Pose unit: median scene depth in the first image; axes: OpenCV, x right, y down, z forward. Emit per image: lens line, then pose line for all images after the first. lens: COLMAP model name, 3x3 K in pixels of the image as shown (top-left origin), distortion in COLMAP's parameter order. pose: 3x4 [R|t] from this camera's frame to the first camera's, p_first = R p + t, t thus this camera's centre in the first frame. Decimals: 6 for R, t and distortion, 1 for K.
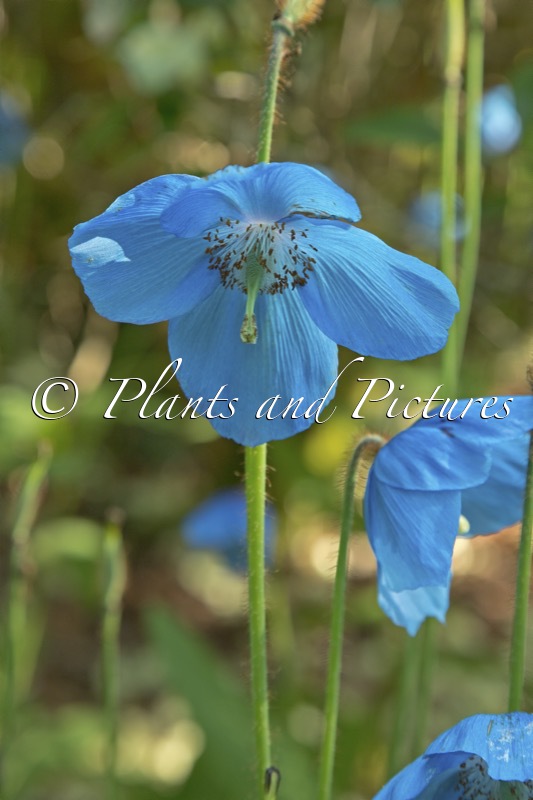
lens RADIAL K [[2385.7, 0, 266.5], [0, 2385.7, 400.0], [0, 0, 1]] dist [0.470519, -0.774457]
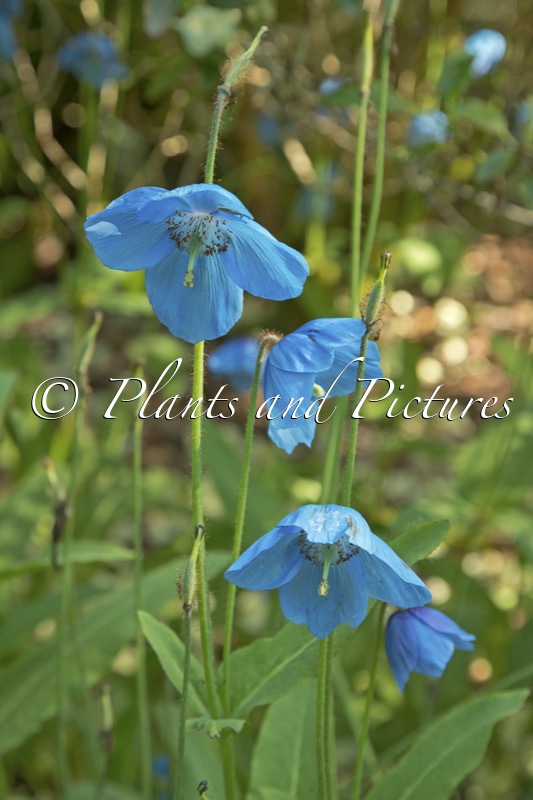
lens RADIAL K [[1929.8, 0, 266.5], [0, 1929.8, 400.0], [0, 0, 1]] dist [0.461107, 0.046278]
pose [[0.997778, 0.043984, -0.050035, 0.119531], [-0.038444, 0.993542, 0.106754, -0.091771], [0.054407, -0.104593, 0.993026, -0.381158]]
